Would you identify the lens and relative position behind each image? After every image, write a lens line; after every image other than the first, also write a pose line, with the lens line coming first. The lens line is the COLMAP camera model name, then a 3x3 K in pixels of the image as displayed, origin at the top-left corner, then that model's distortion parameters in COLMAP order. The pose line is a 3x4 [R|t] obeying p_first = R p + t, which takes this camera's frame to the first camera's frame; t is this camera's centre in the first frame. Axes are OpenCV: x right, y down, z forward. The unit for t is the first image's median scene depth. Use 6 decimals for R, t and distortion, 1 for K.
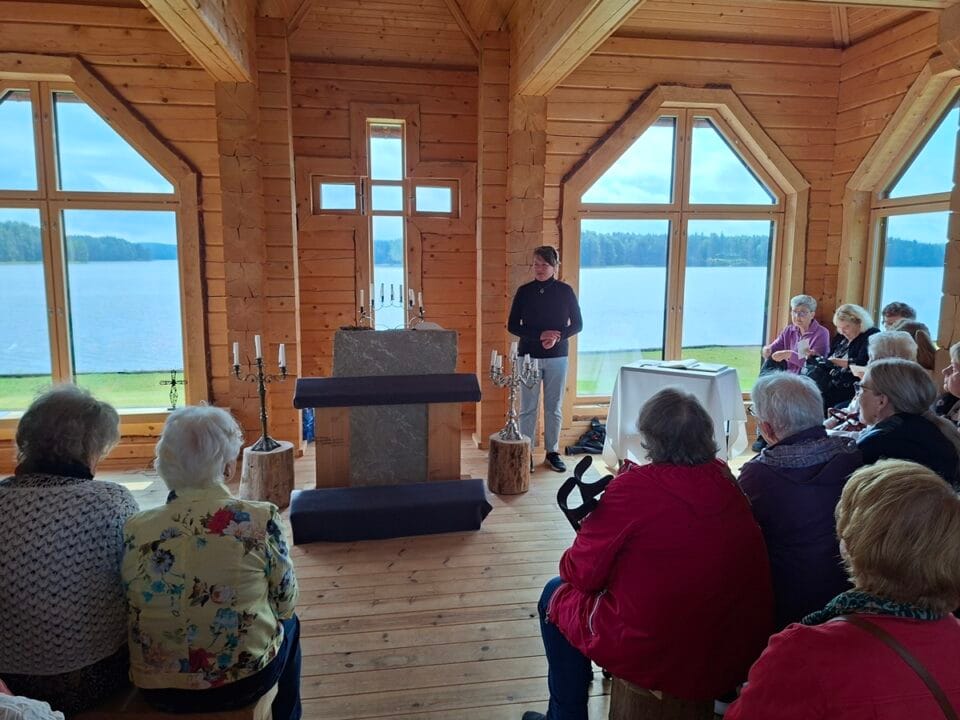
lens RADIAL K [[648.2, 0, 480.0], [0, 648.2, 360.0], [0, 0, 1]] dist [0.179531, -0.236035]
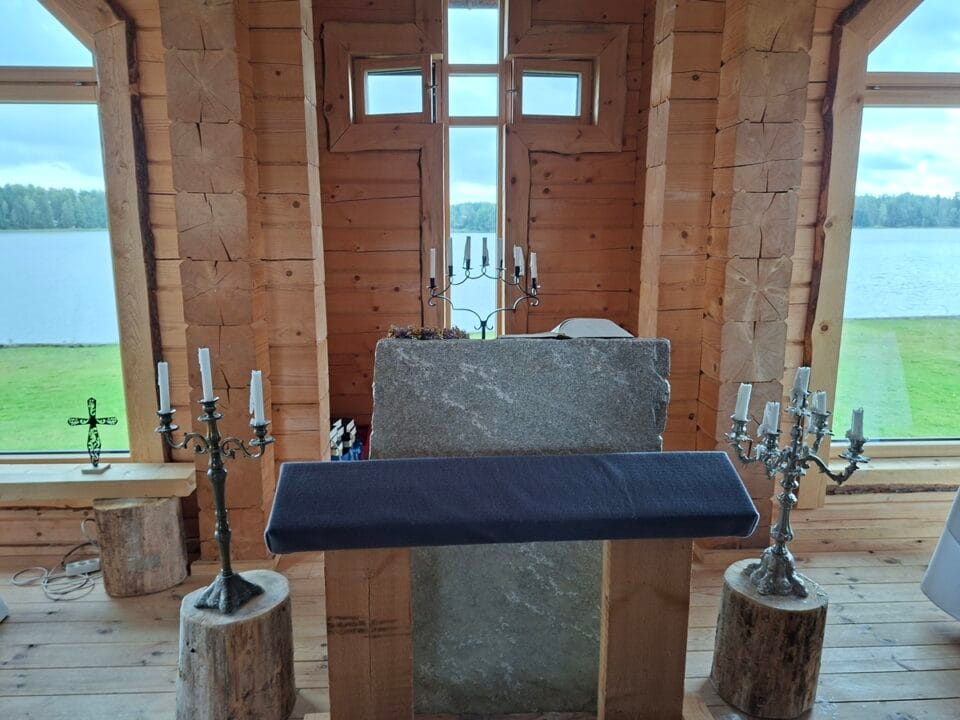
lens RADIAL K [[648.2, 0, 480.0], [0, 648.2, 360.0], [0, 0, 1]] dist [0.179531, -0.236035]
pose [[0.995774, 0.013331, -0.090870, -0.092456], [-0.008423, 0.998495, 0.054185, -0.043715], [0.091456, -0.053190, 0.994388, 0.459076]]
